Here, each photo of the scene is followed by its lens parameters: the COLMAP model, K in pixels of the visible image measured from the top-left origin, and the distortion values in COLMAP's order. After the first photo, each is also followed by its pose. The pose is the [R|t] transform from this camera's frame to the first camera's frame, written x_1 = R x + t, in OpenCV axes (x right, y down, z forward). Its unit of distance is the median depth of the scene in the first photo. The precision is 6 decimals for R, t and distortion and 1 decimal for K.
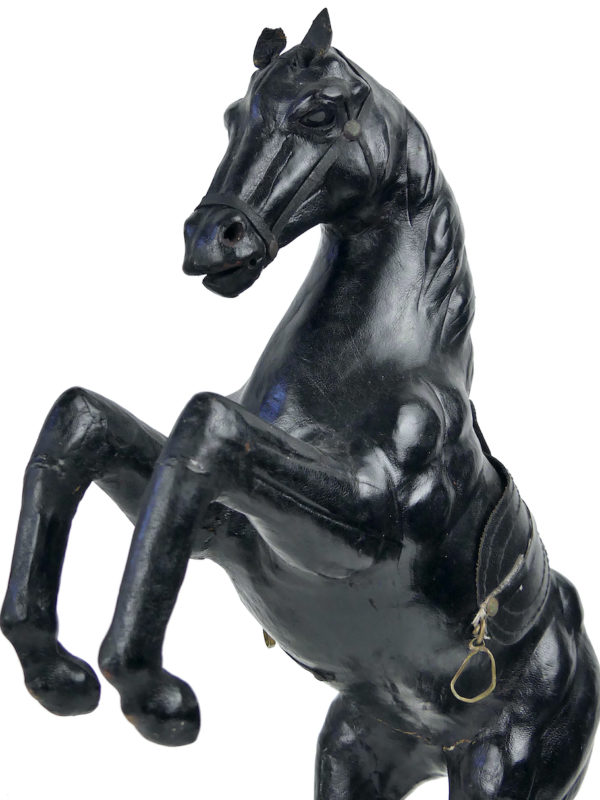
lens RADIAL K [[1839.4, 0, 300.1], [0, 1839.4, 400.7], [0, 0, 1]] dist [-0.107931, 0.000000]
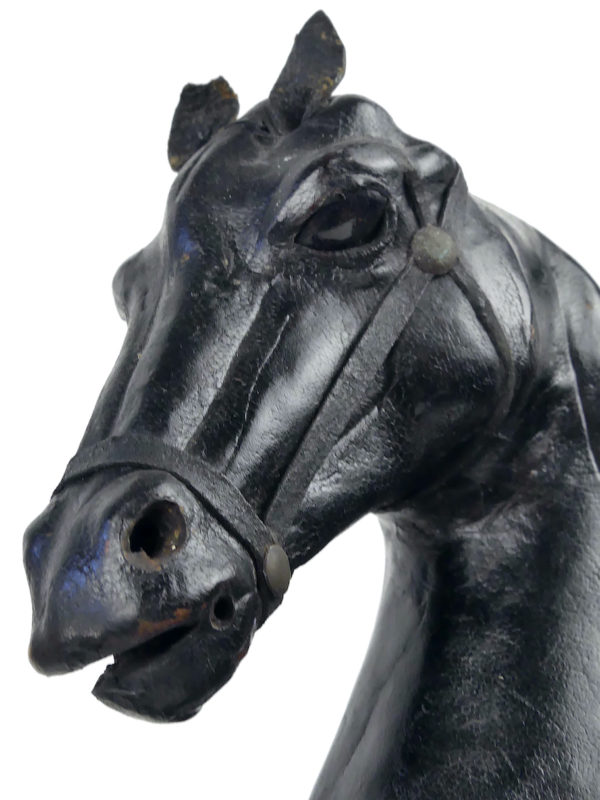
lens RADIAL K [[1839.4, 0, 300.3], [0, 1839.4, 400.6], [0, 0, 1]] dist [-0.107931, 0.000000]
pose [[0.989710, -0.141469, 0.021460, -0.012779], [0.142447, 0.959965, -0.241198, -0.026125], [0.013521, 0.241773, 0.970239, 0.628623]]
